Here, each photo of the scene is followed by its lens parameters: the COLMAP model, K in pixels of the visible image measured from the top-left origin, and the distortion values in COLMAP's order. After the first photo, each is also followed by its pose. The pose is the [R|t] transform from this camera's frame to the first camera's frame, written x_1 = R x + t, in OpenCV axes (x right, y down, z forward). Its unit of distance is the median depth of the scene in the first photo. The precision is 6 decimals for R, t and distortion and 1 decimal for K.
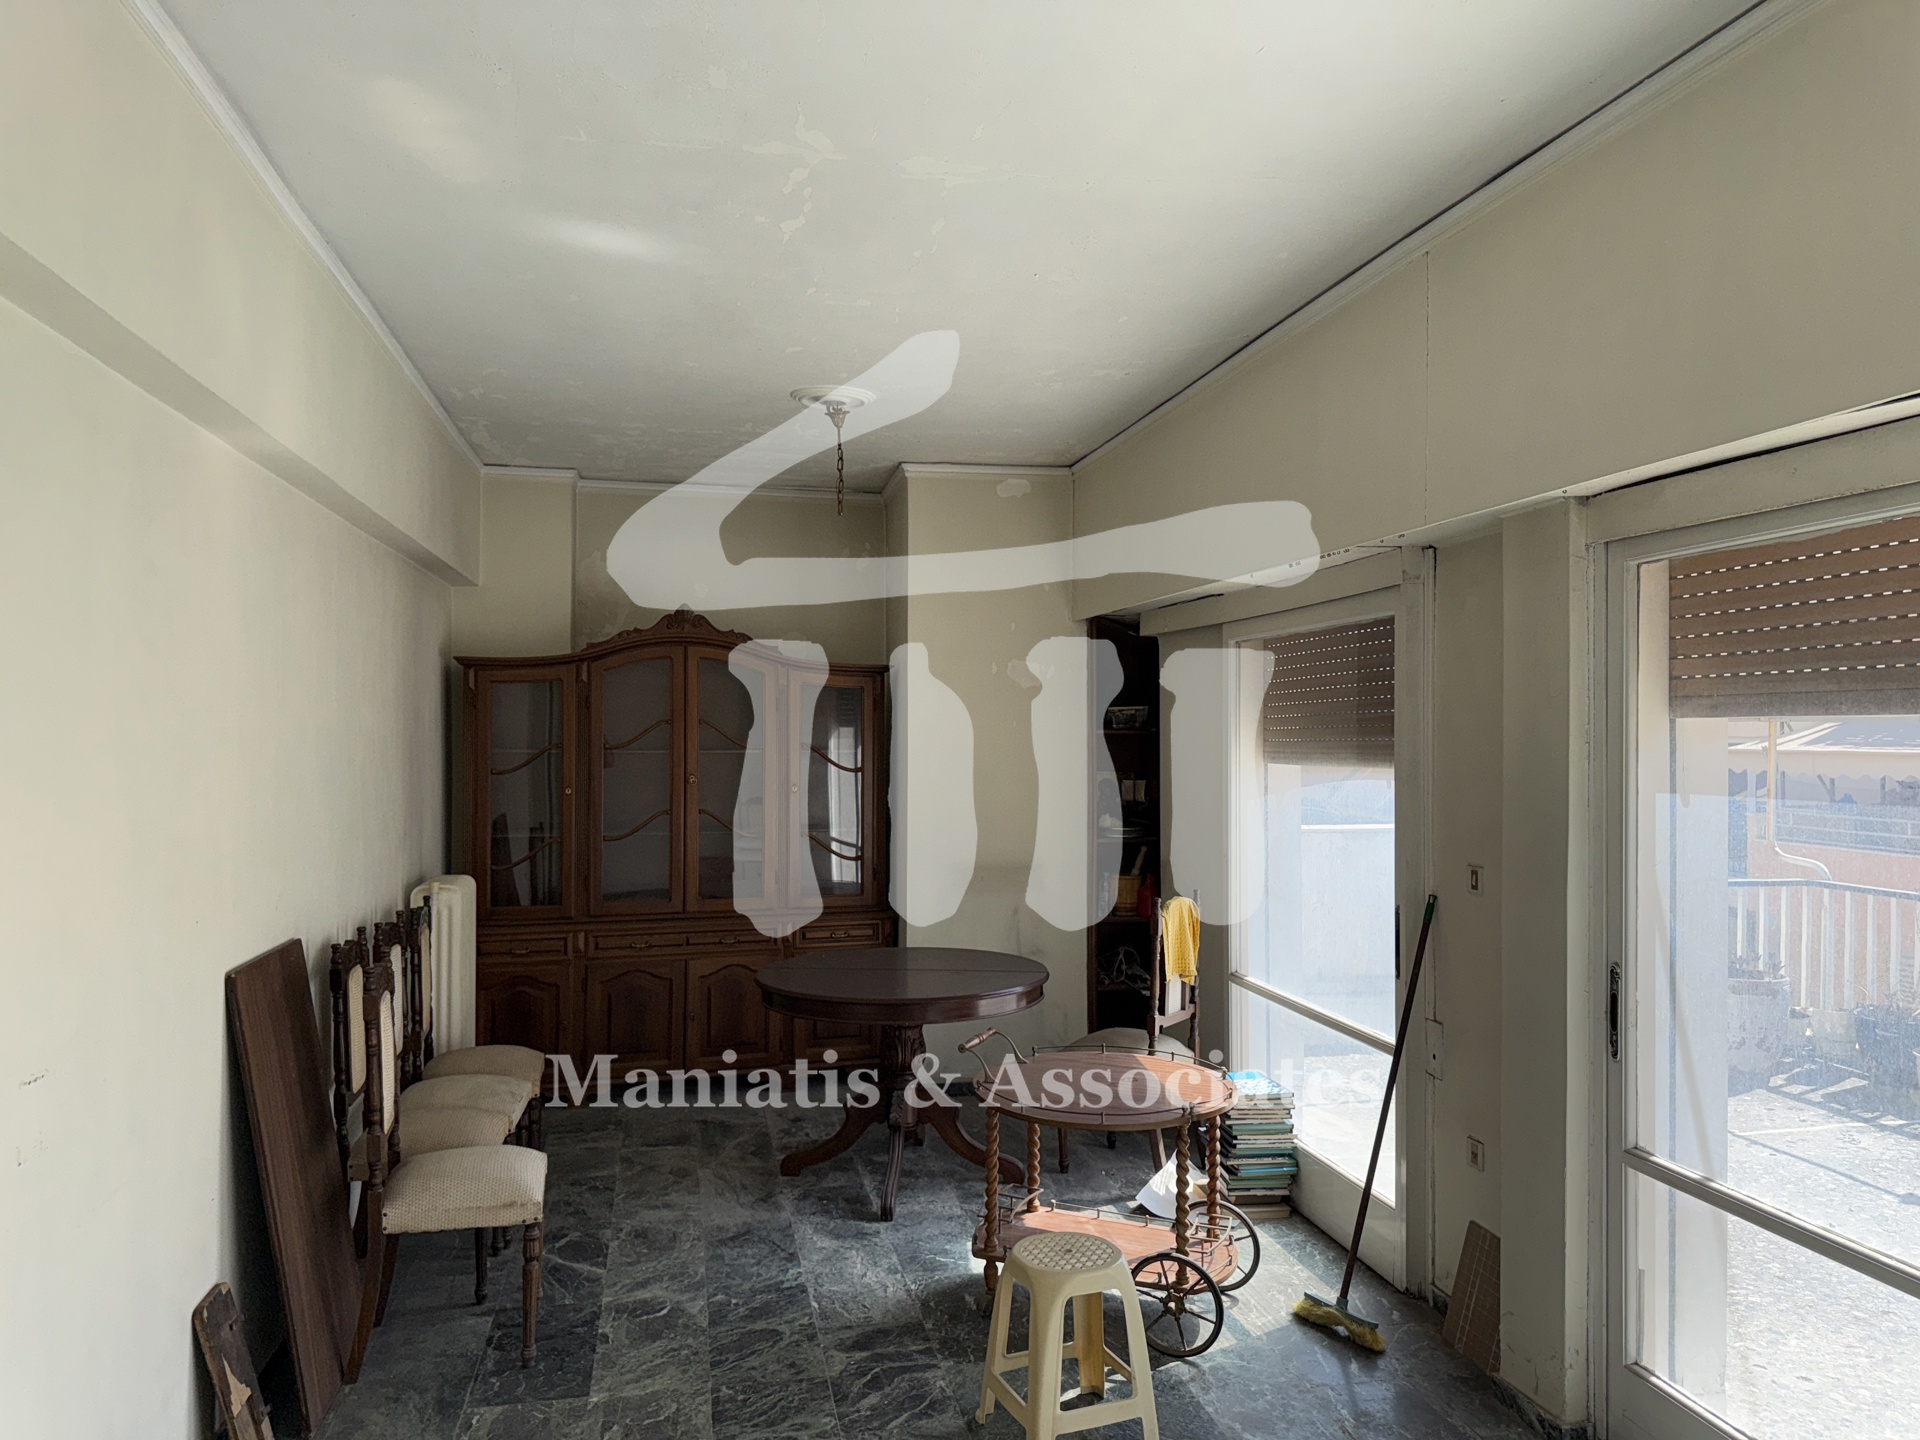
lens RADIAL K [[1354.0, 0, 965.9], [0, 1354.0, 726.5], [0, 0, 1]] dist [0.072052, -0.110319]
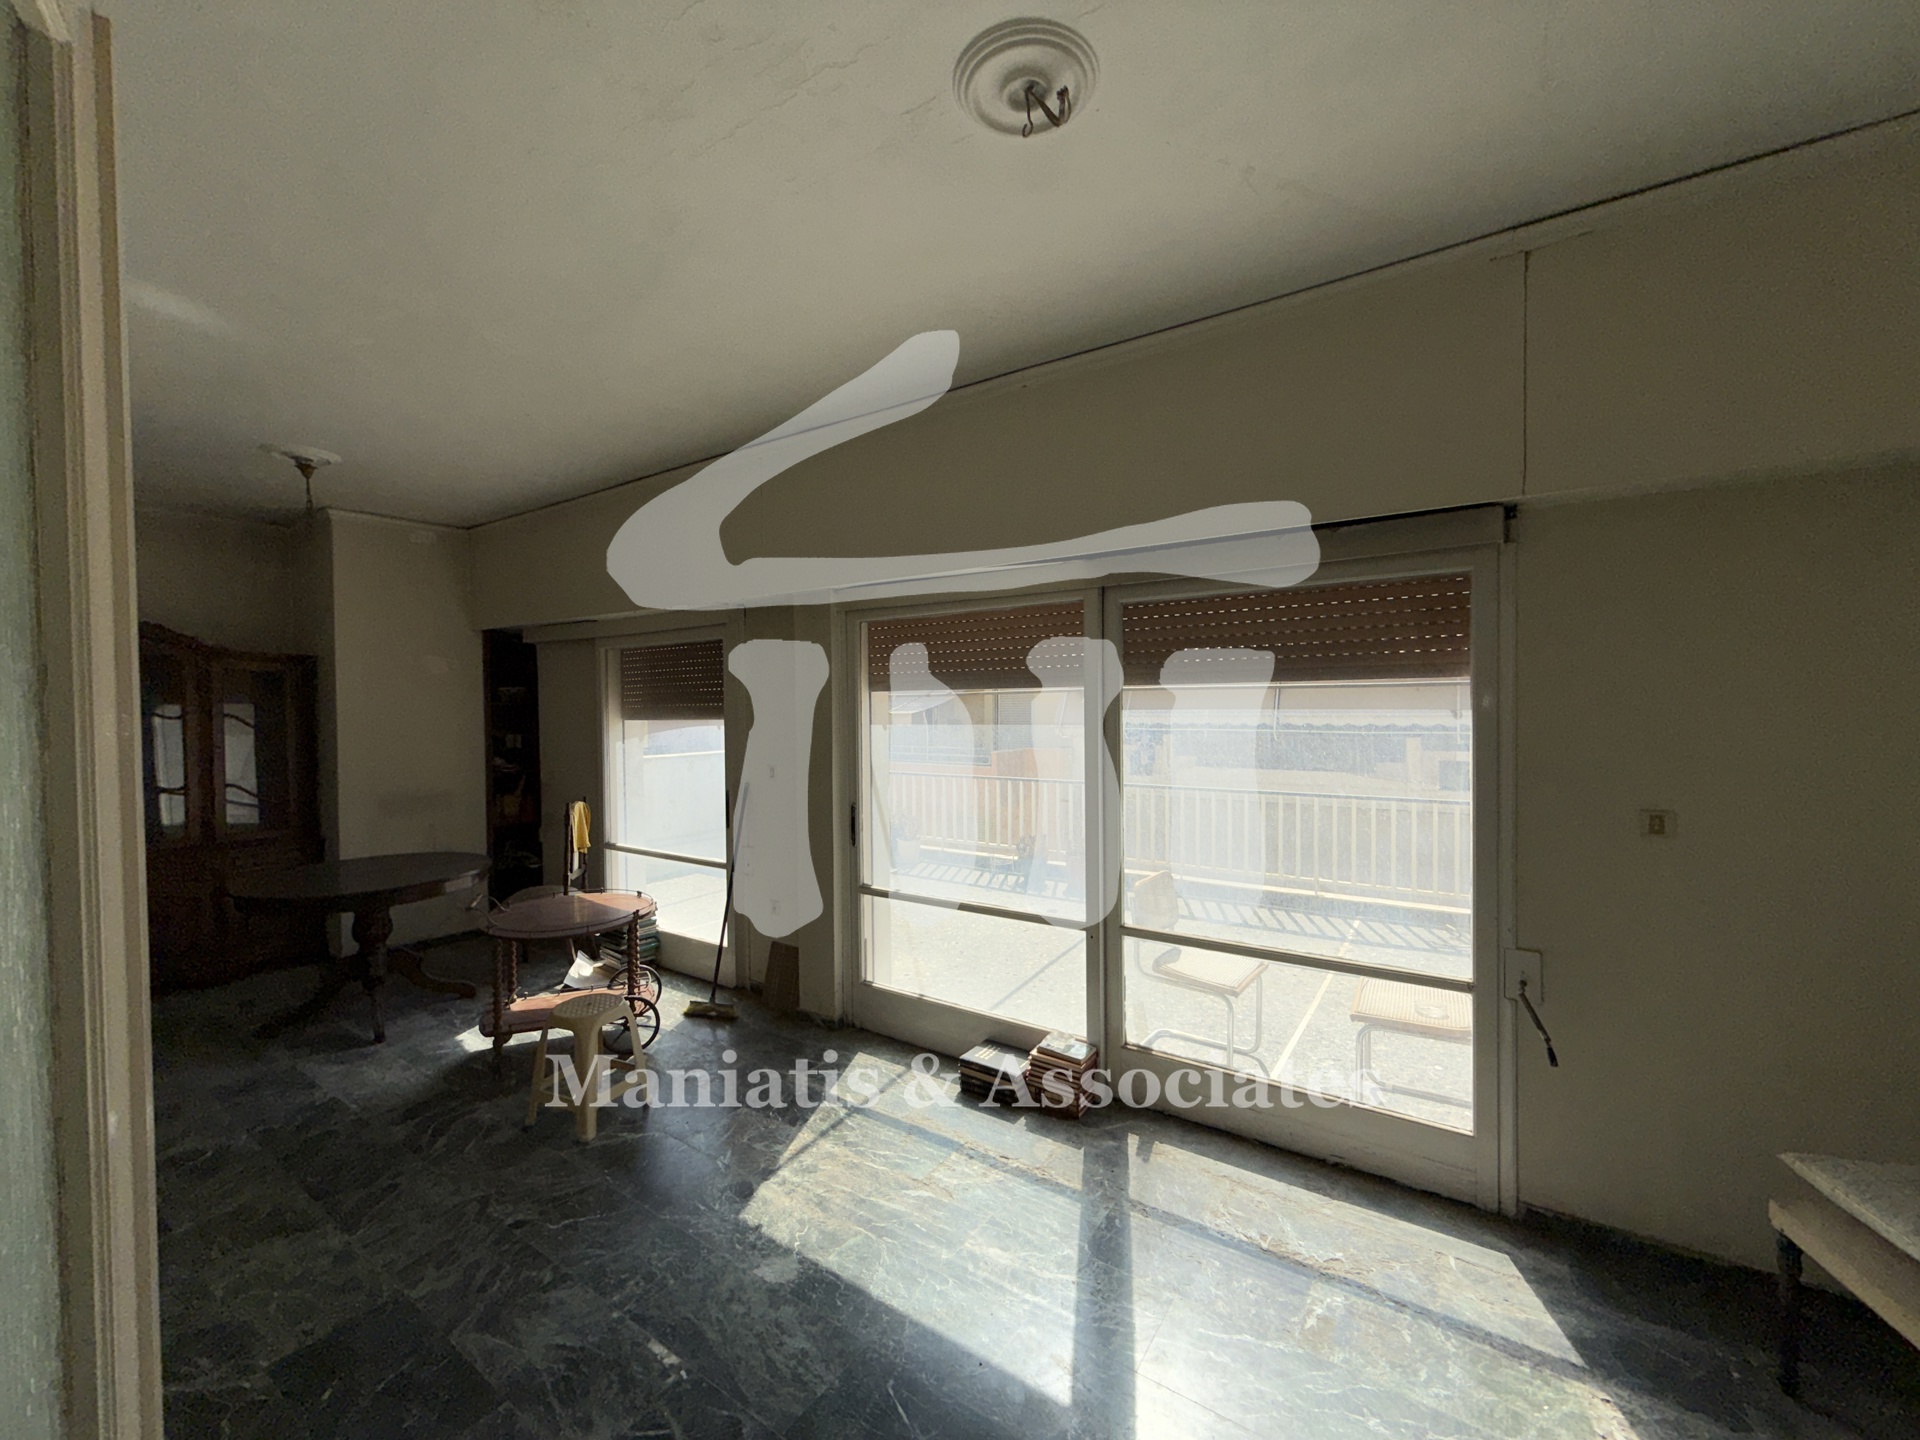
lens RADIAL K [[765.3, 0, 955.0], [0, 765.3, 719.4], [0, 0, 1]] dist [-0.000041, 0.000172]
pose [[0.721664, -0.020963, 0.691926, -0.196599], [0.007731, 0.999723, 0.022226, 0.009922], [-0.692200, -0.010691, 0.721626, 0.003145]]
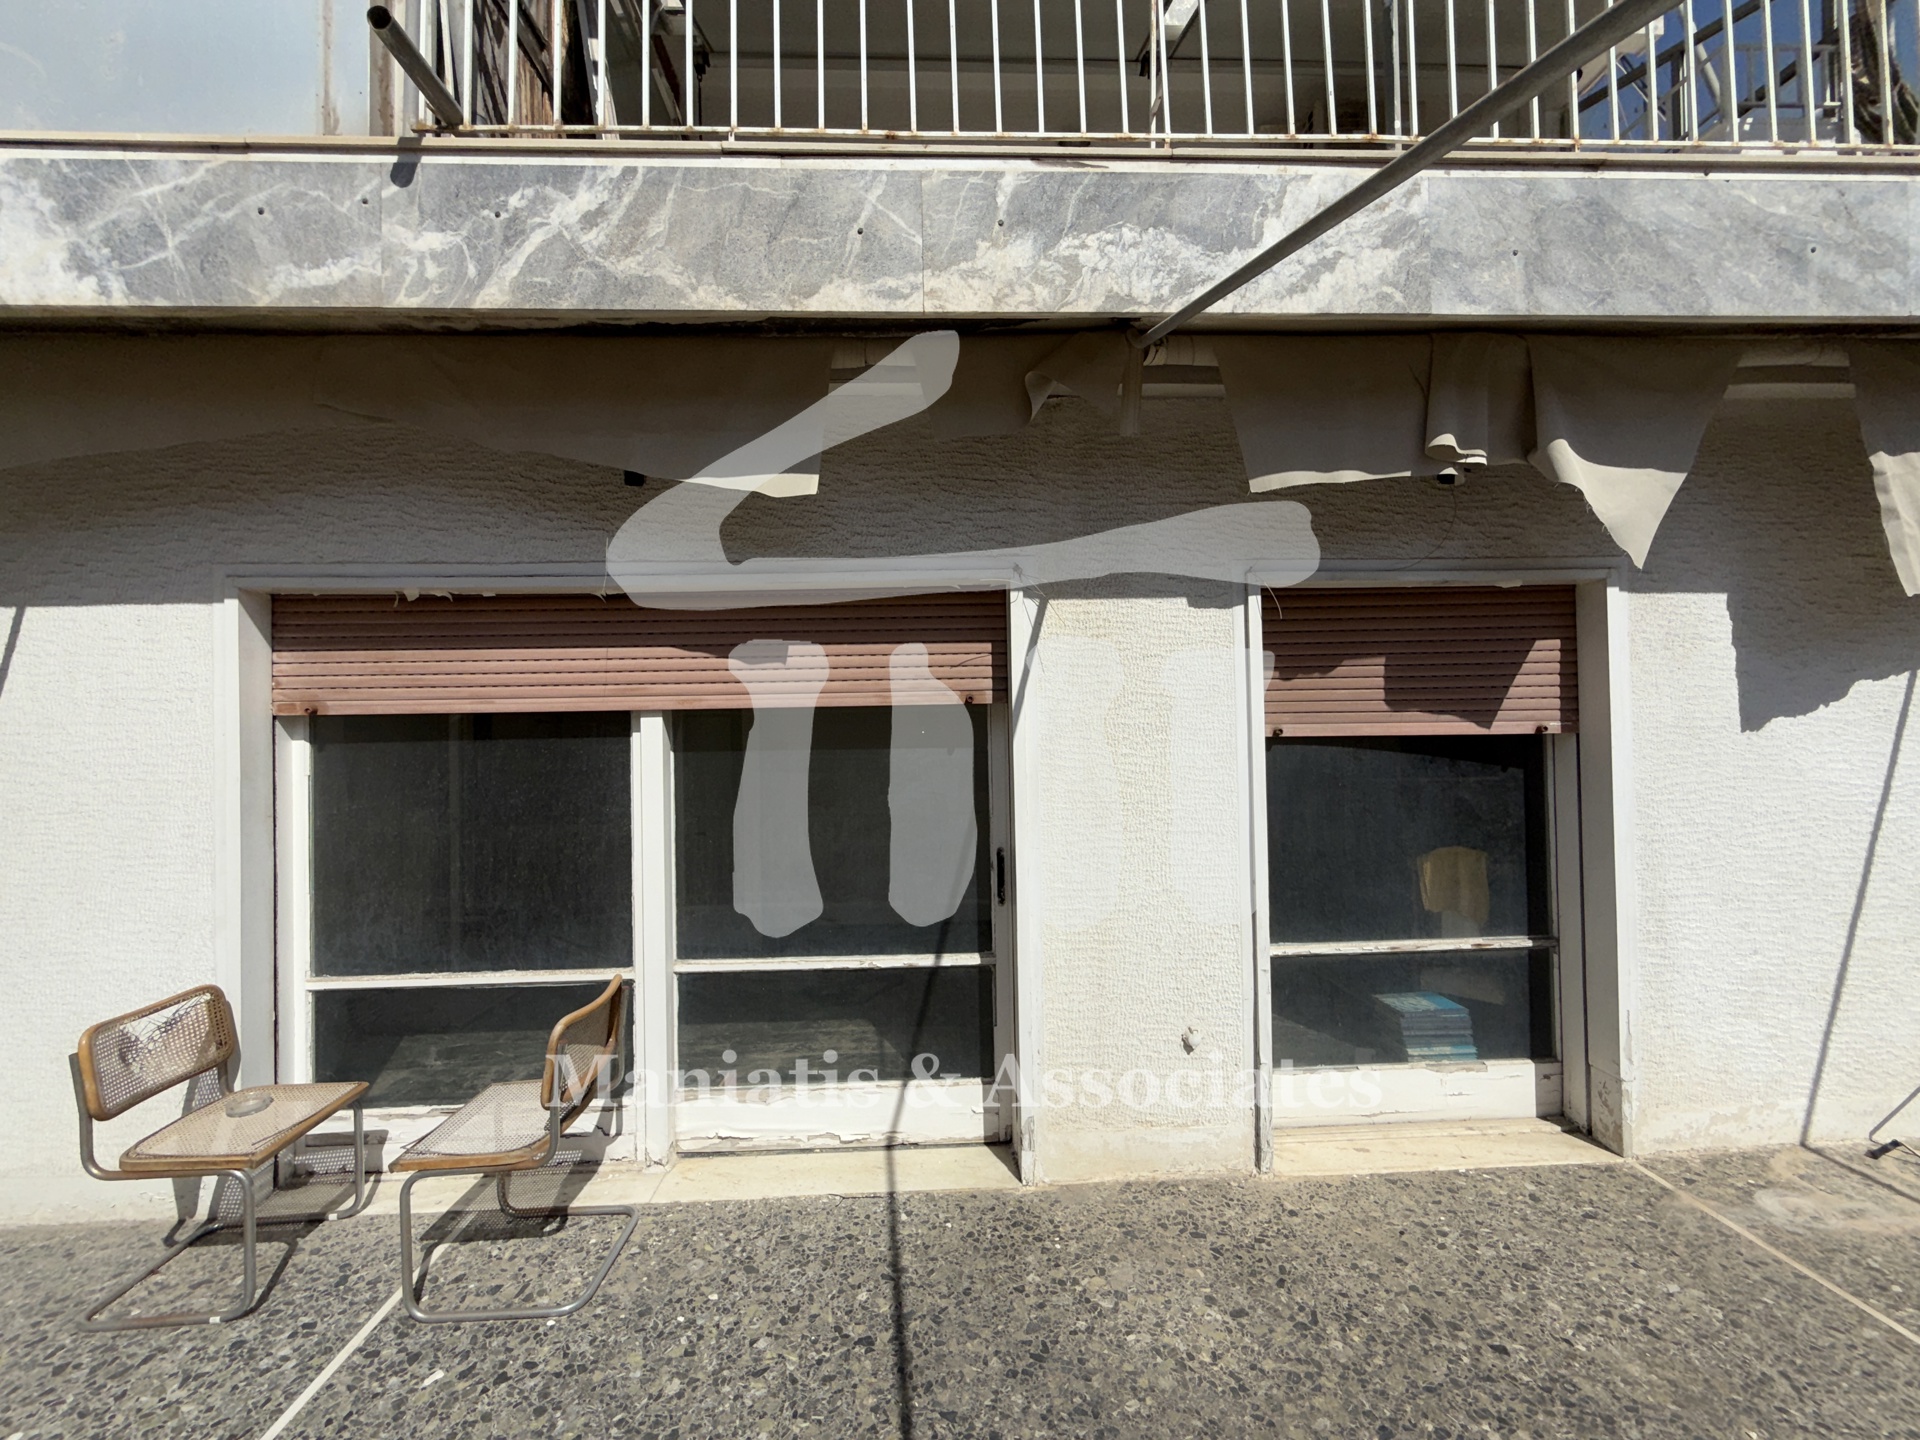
lens RADIAL K [[765.3, 0, 955.0], [0, 765.3, 719.4], [0, 0, 1]] dist [-0.000041, 0.000172]
pose [[-0.165951, -0.010569, -0.986077, 1.108922], [0.022982, 0.999630, -0.014582, 0.019823], [0.985866, -0.025081, -0.165647, 0.854396]]
